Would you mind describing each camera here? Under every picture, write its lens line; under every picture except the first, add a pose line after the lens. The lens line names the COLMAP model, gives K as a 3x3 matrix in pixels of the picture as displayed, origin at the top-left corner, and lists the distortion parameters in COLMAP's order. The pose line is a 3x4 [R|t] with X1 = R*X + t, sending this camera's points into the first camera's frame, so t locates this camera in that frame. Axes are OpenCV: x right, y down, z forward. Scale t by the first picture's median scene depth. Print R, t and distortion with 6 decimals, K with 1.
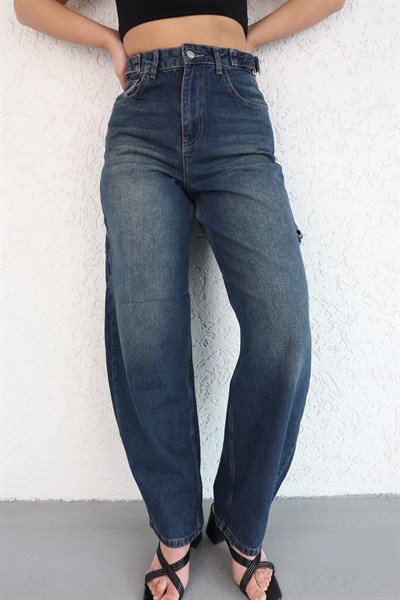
lens RADIAL K [[433.9, 0, 202.6], [0, 433.9, 301.8], [0, 0, 1]] dist [-0.098075, 0.090157]
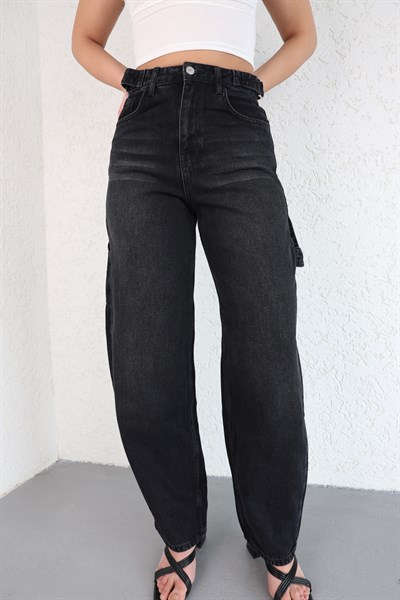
lens RADIAL K [[433.9, 0, 199.2], [0, 433.9, 301.5], [0, 0, 1]] dist [-0.098075, 0.090157]
pose [[0.973331, 0.020336, -0.228503, 0.097725], [-0.035332, 0.997467, -0.061727, 0.053861], [0.226669, 0.068155, 0.971584, -0.236331]]
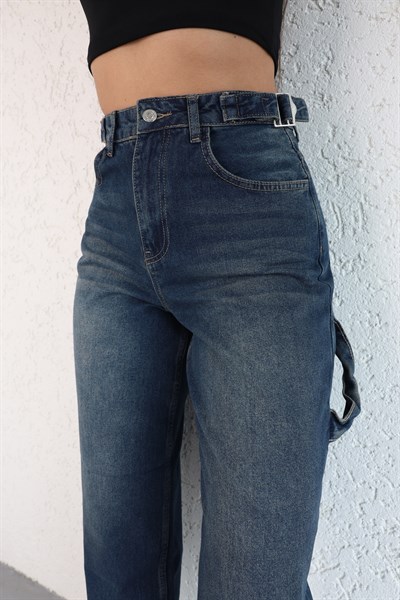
lens RADIAL K [[433.9, 0, 197.4], [0, 433.9, 303.4], [0, 0, 1]] dist [-0.098075, 0.090157]
pose [[0.883210, 0.125864, -0.451773, 0.246008], [-0.109068, 0.992026, 0.063151, -0.273934], [0.456119, -0.006502, 0.889895, 0.356580]]
